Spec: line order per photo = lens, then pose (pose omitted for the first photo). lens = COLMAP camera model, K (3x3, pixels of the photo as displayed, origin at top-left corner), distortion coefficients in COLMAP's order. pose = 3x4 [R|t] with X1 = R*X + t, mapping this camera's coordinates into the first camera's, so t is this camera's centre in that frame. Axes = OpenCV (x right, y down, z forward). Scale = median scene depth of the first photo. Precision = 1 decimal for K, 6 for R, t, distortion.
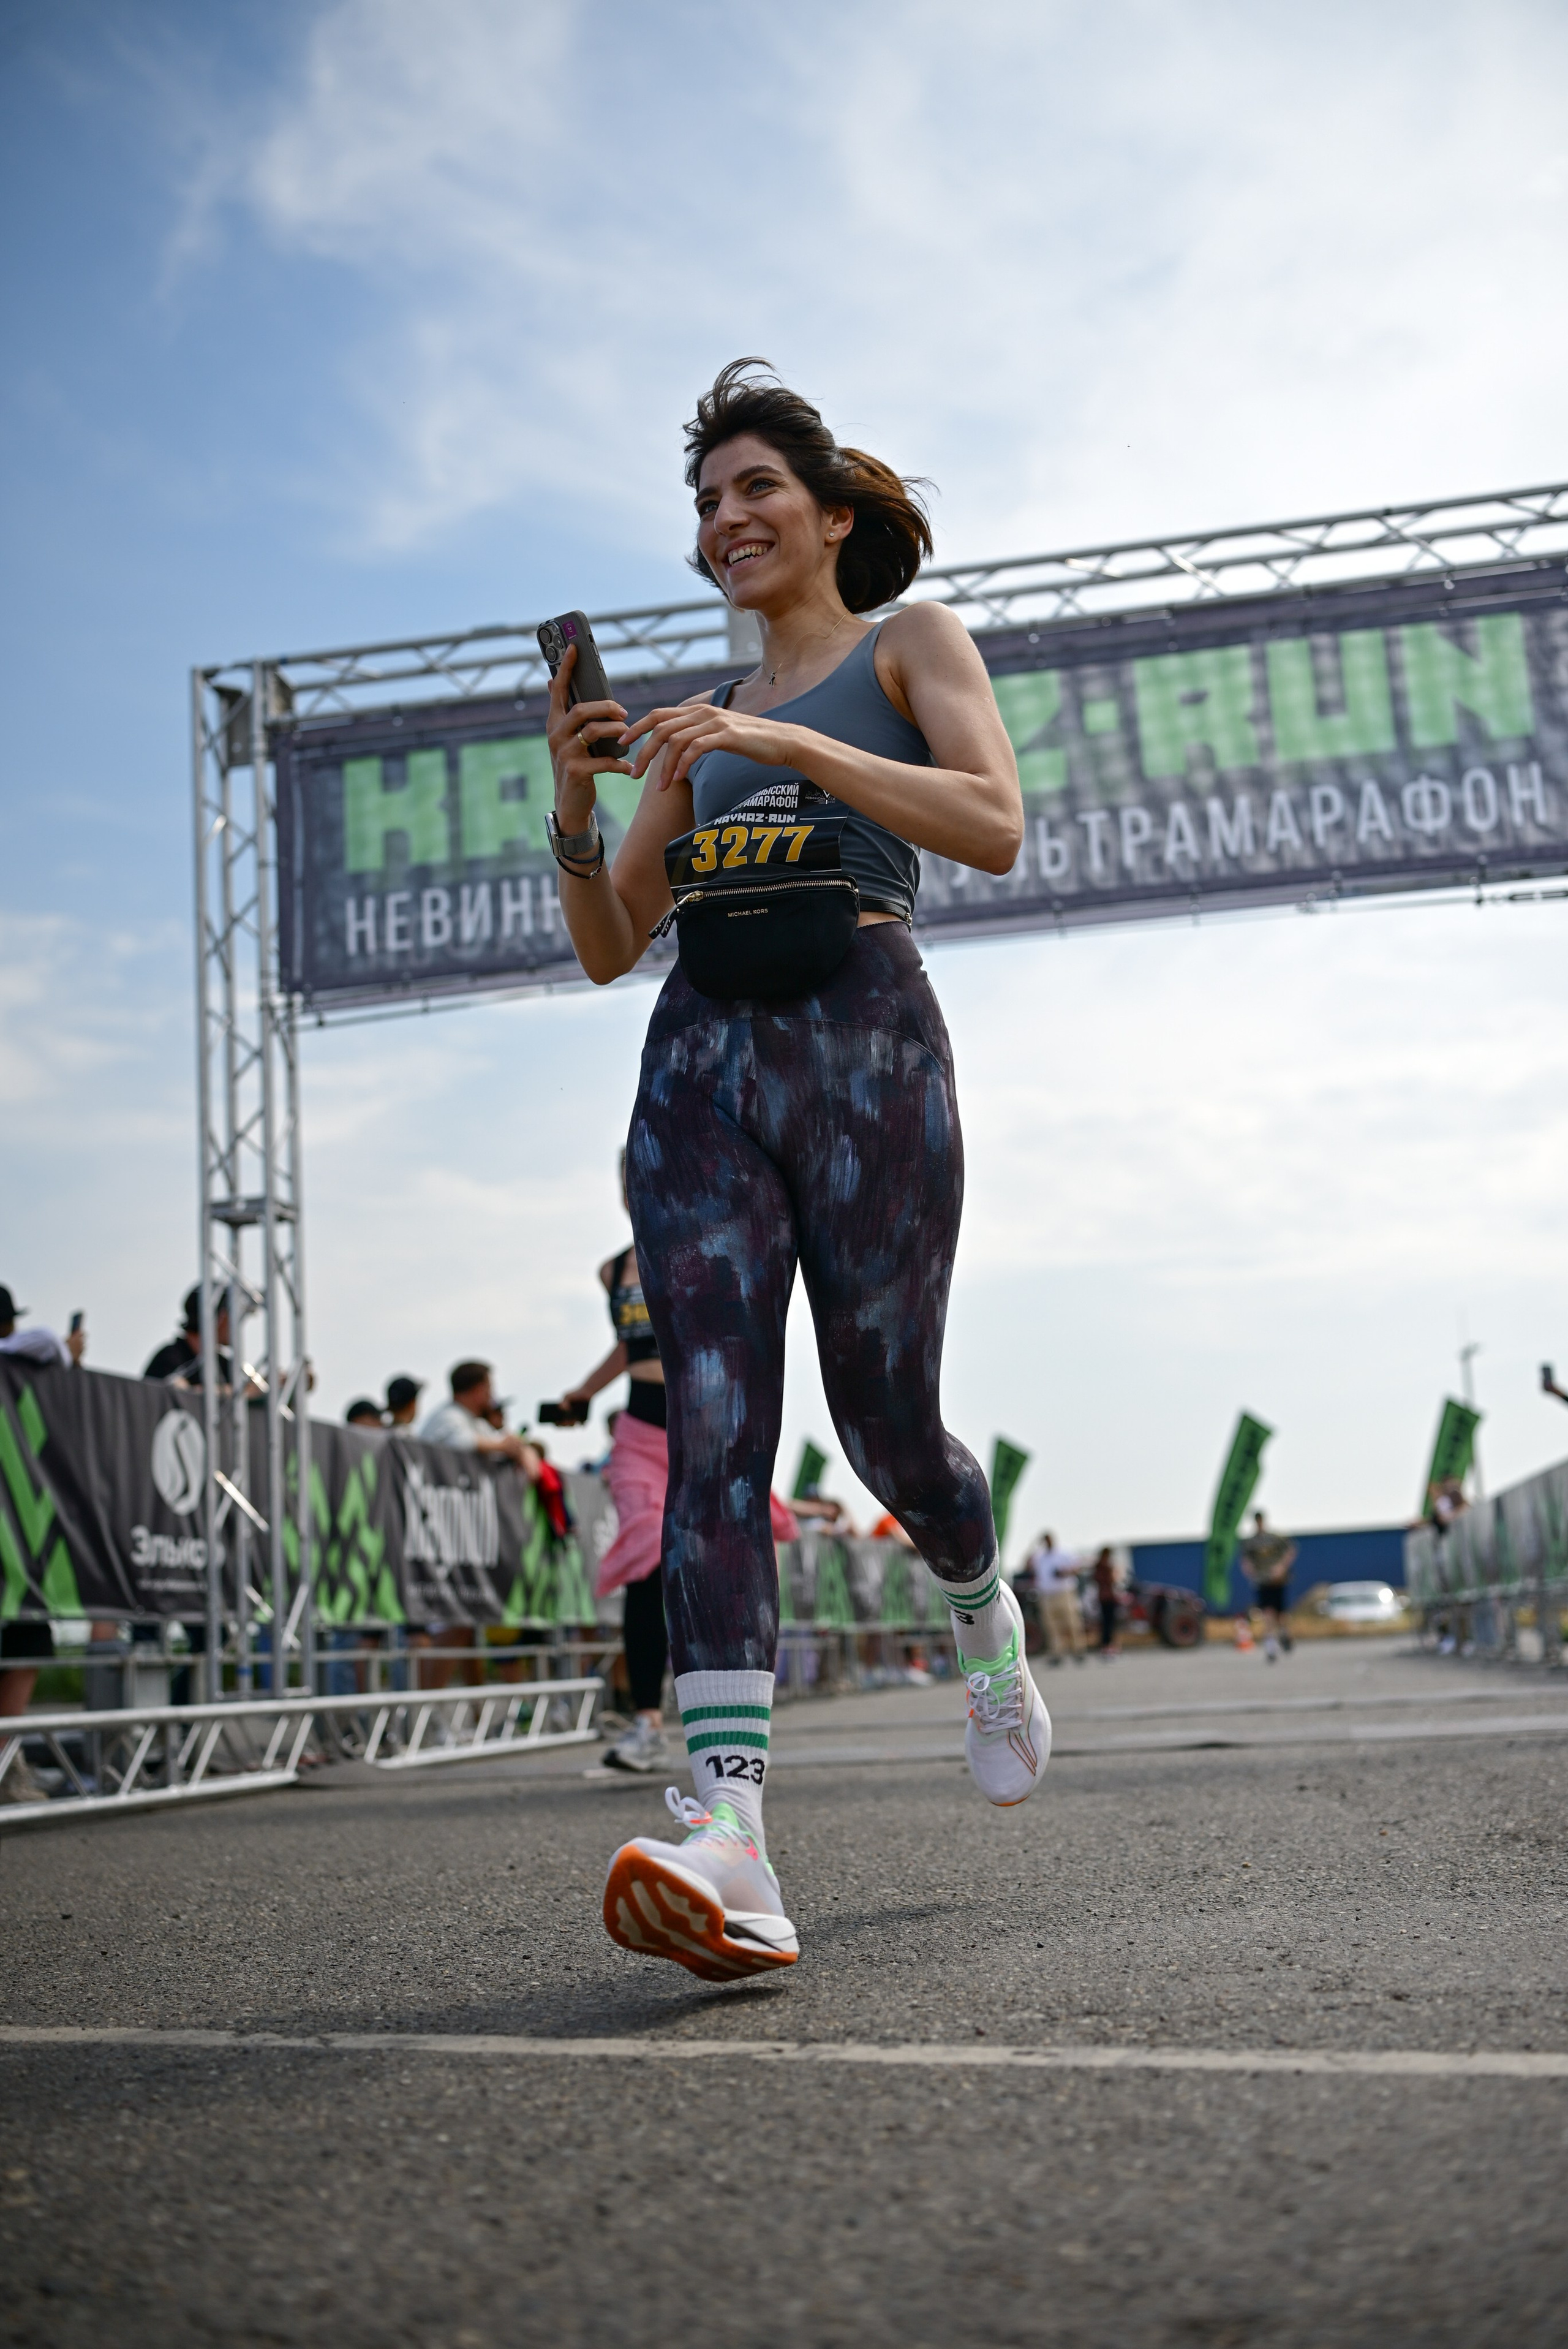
lens RADIAL K [[2352.2, 0, 776.3], [0, 2352.2, 1155.2], [0, 0, 1]] dist [0.011895, 0.000000]
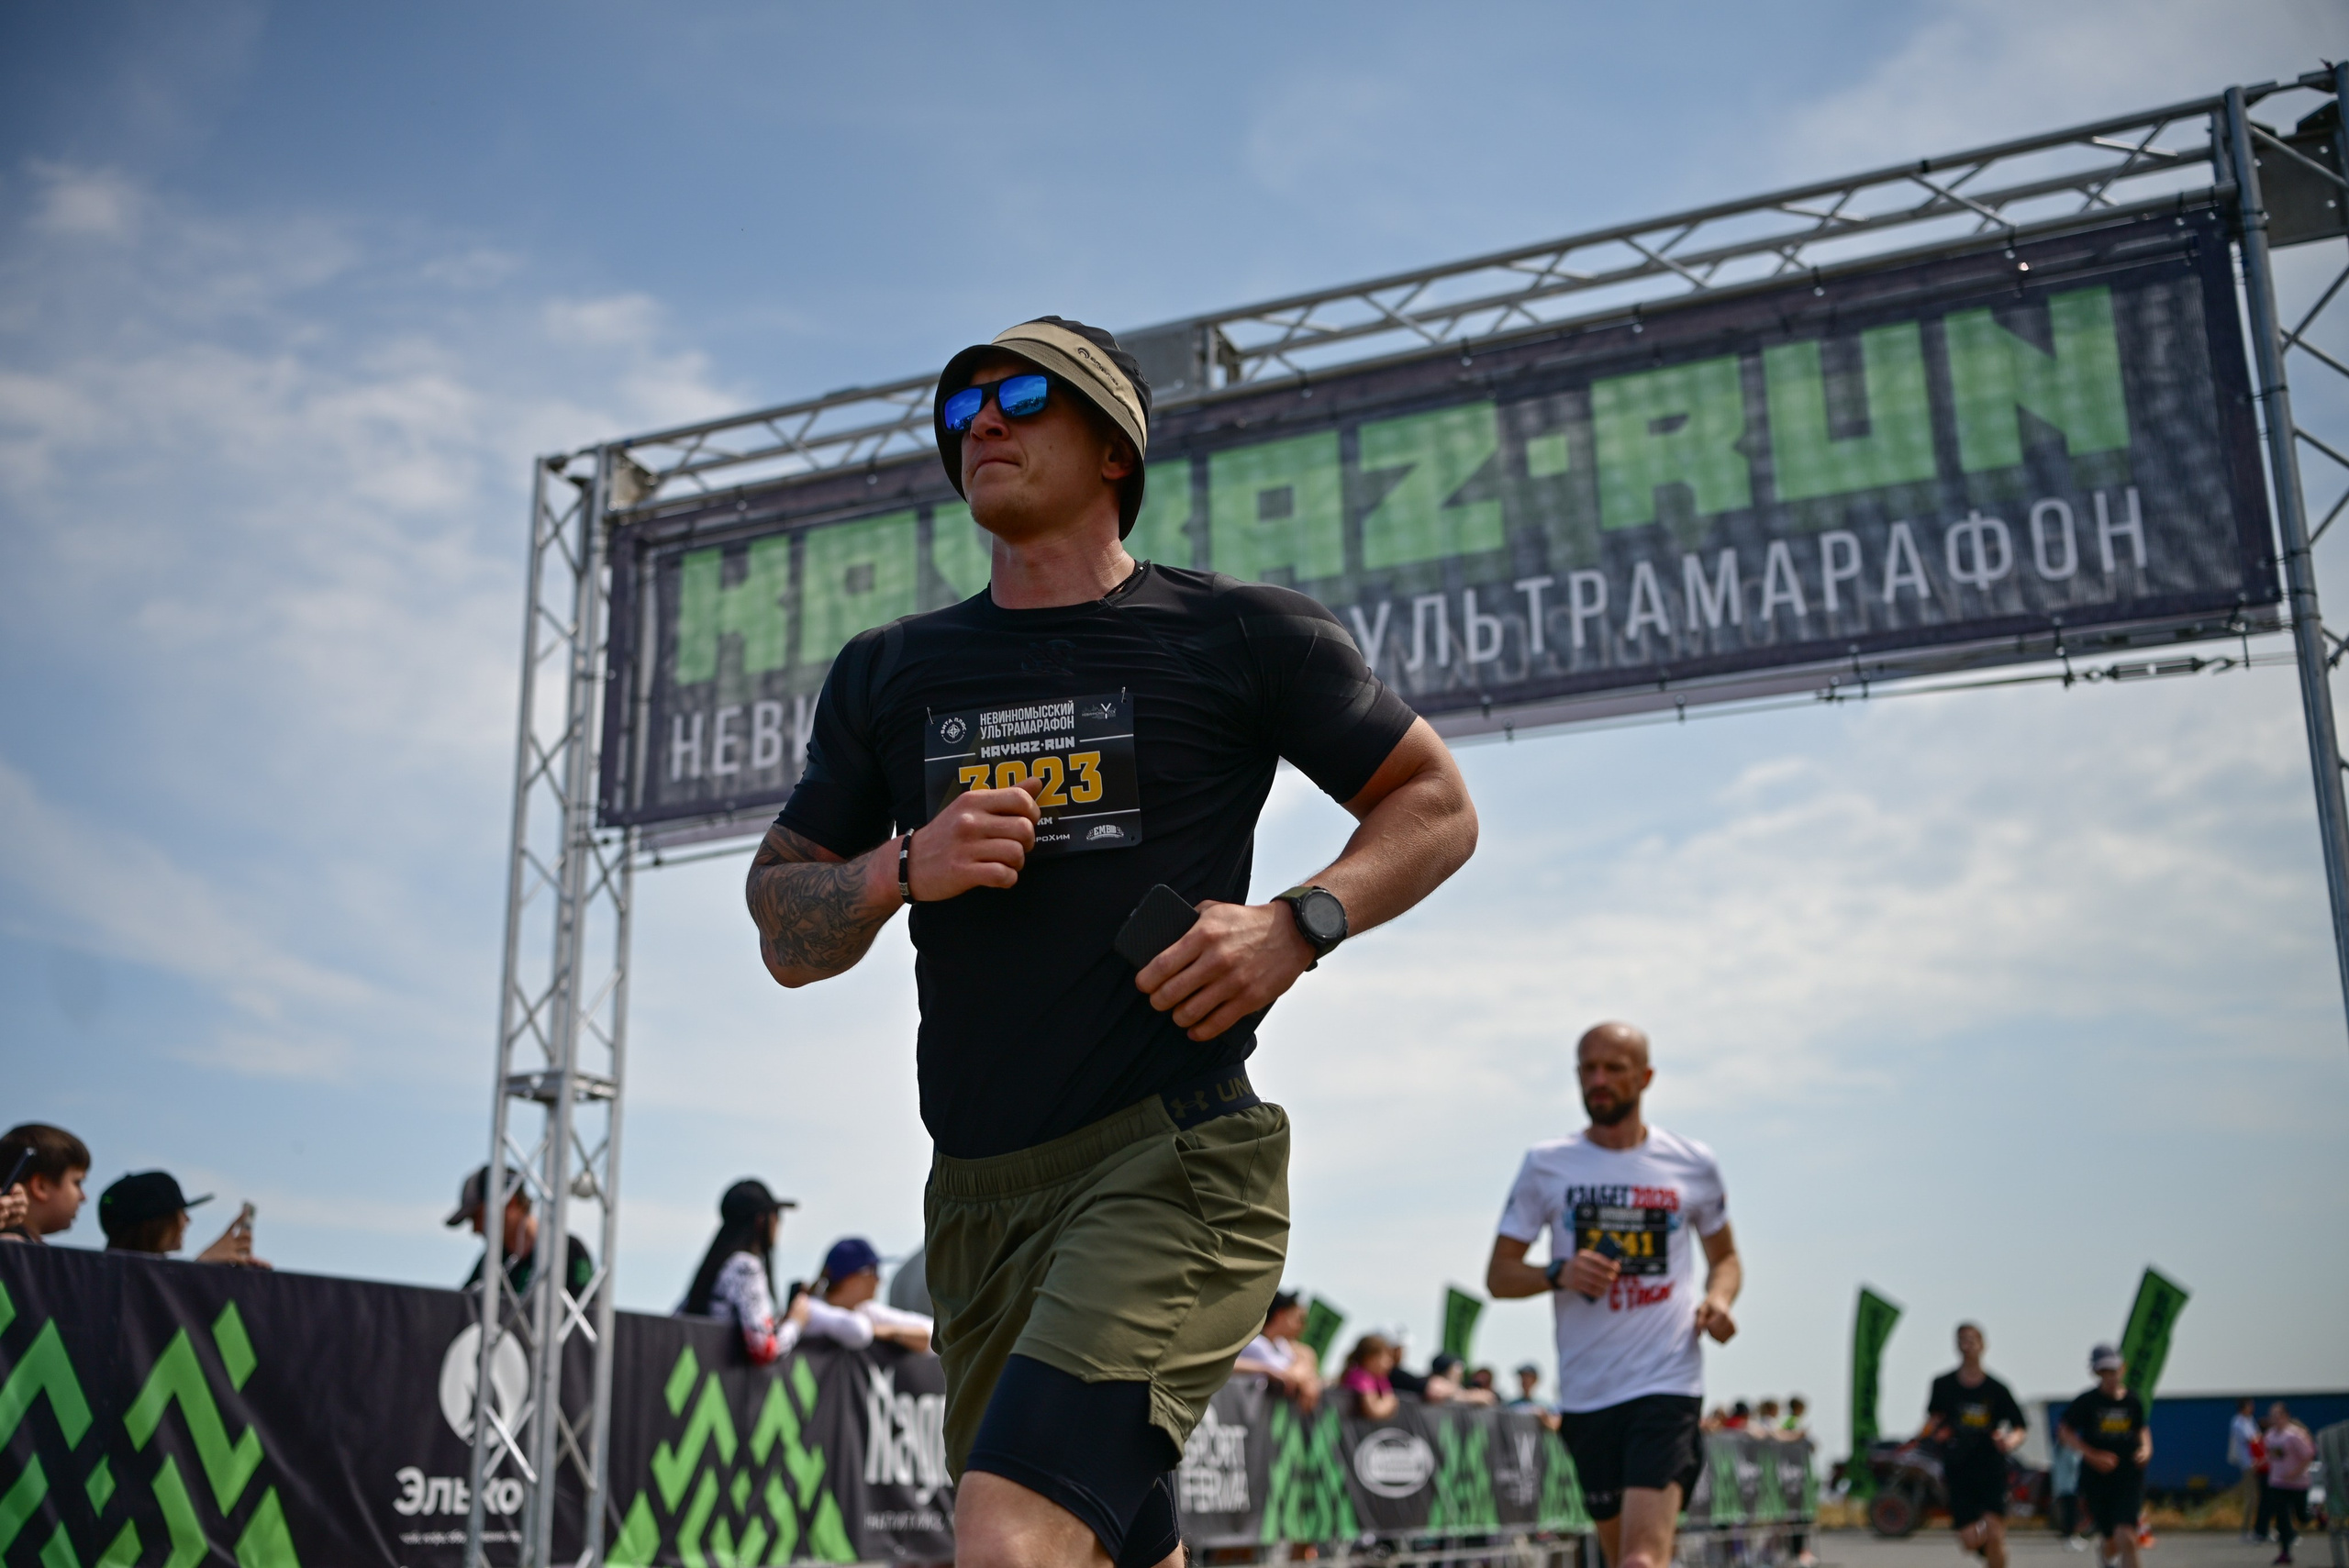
lens RADIAL K [[2352.4, 0, 1165.8], [0, 2352.4, 787.1], [0, 0, 1]] dist [0.011895, 0.000000]
pose [[0.974969, -0.019083, -0.221519, 0.177067], [0.002384, 0.997150, -0.075410, -0.019061], [0.222327, 0.072994, 0.972236, 0.219572]]
